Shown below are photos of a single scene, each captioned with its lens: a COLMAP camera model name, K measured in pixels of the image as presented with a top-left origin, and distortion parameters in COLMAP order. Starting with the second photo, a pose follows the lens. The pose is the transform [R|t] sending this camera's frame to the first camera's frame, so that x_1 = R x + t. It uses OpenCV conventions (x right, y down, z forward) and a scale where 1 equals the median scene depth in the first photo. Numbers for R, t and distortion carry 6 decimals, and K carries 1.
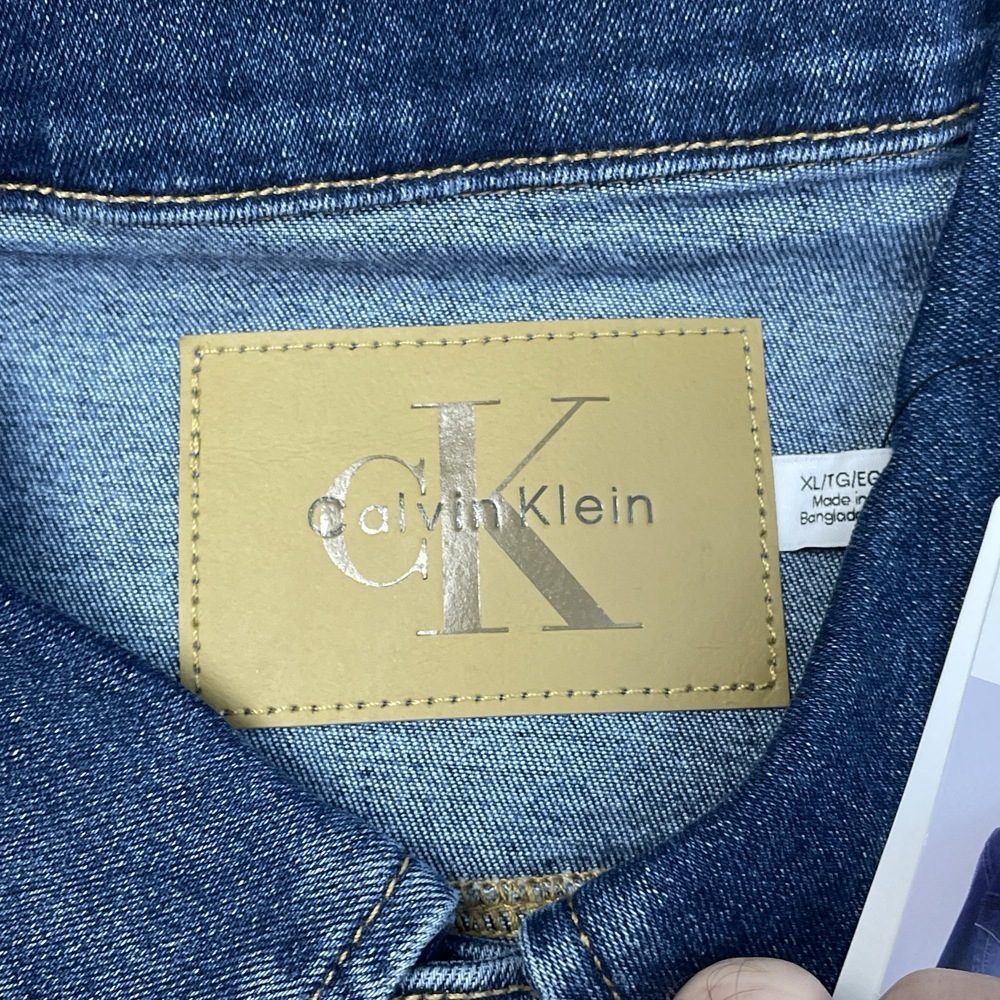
lens RADIAL K [[1473.1, 0, 500.0], [0, 1473.1, 500.0], [0, 0, 1]] dist [0.018705, 0.107480]
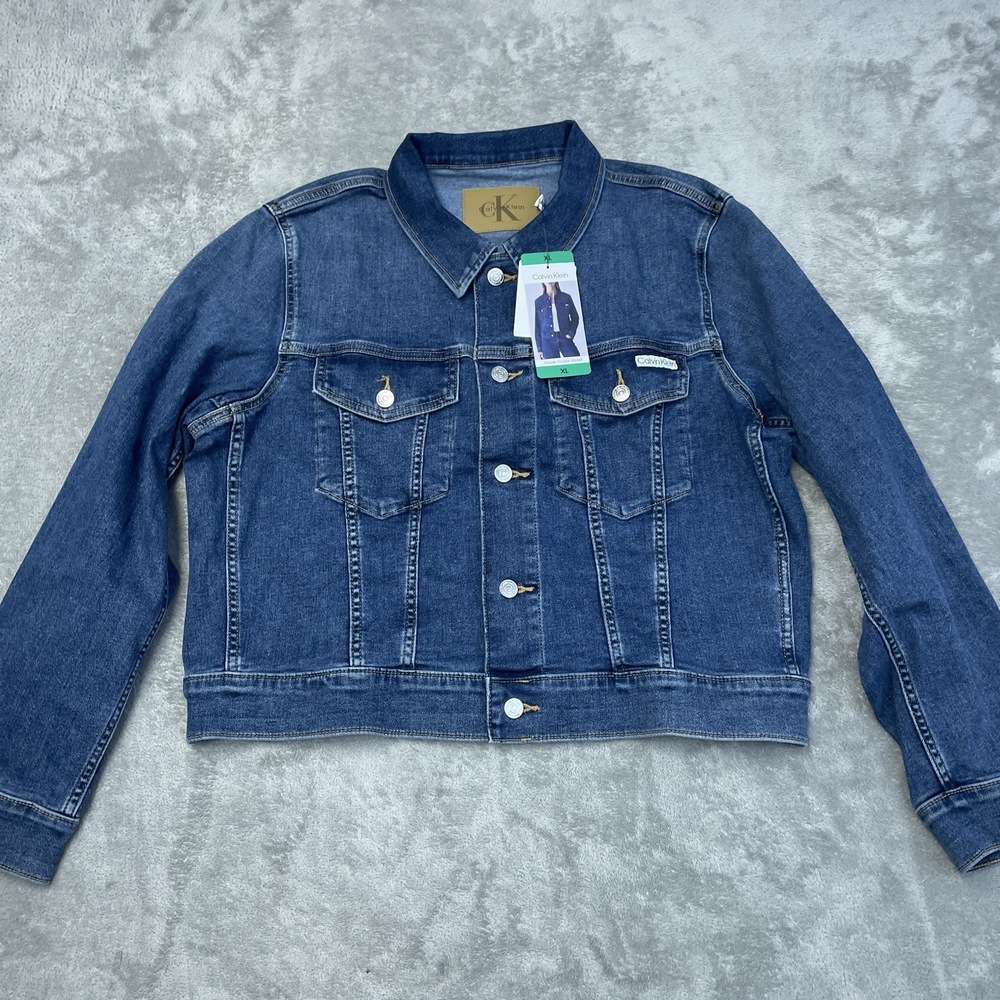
lens RADIAL K [[896.5, 0, 500.0], [0, 896.5, 500.0], [0, 0, 1]] dist [0.000061, -0.023015]
pose [[0.999006, 0.001058, -0.044567, 0.197355], [-0.006513, 0.992454, -0.122446, 2.204189], [0.044101, 0.122614, 0.991474, -3.635776]]
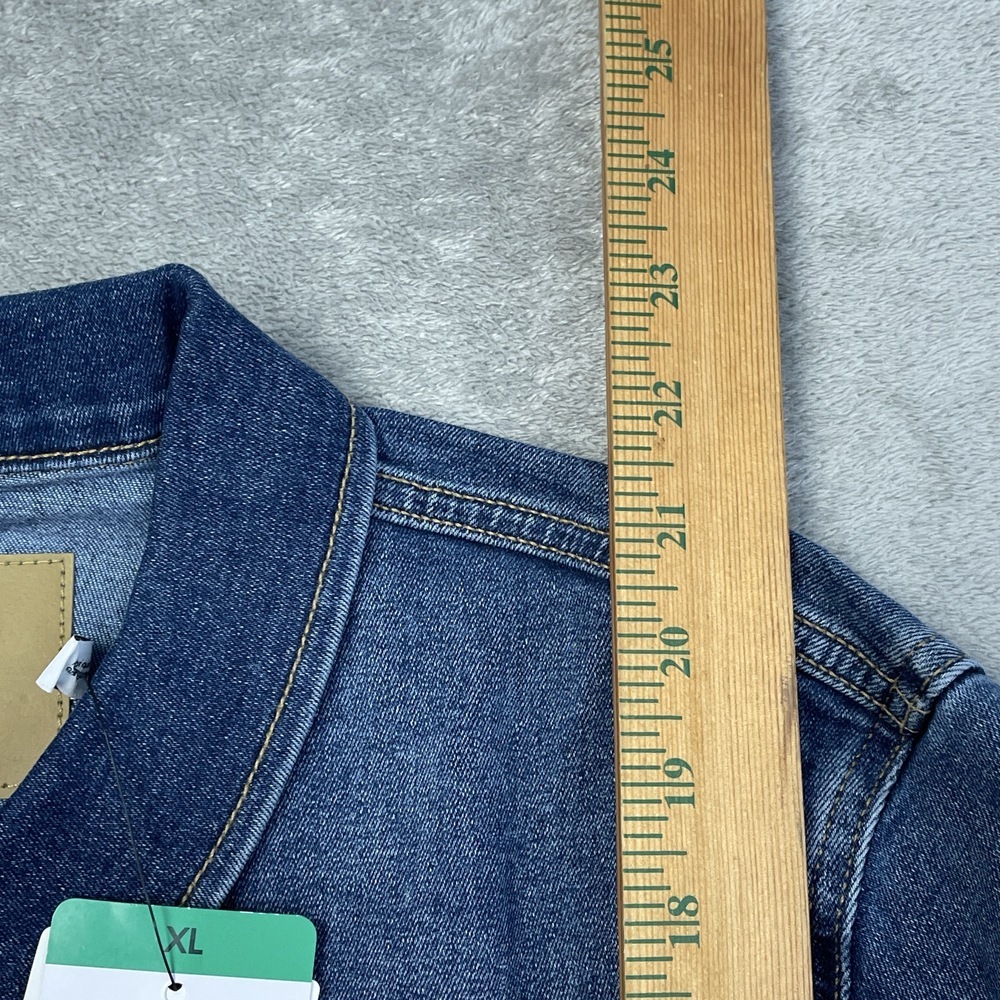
lens RADIAL K [[1473.1, 0, 500.0], [0, 1473.1, 500.0], [0, 0, 1]] dist [0.018705, 0.107480]
pose [[0.999066, -0.008461, -0.042383, 0.774974], [0.006899, 0.999296, -0.036869, -0.129301], [0.042666, 0.036543, 0.998421, -0.646394]]
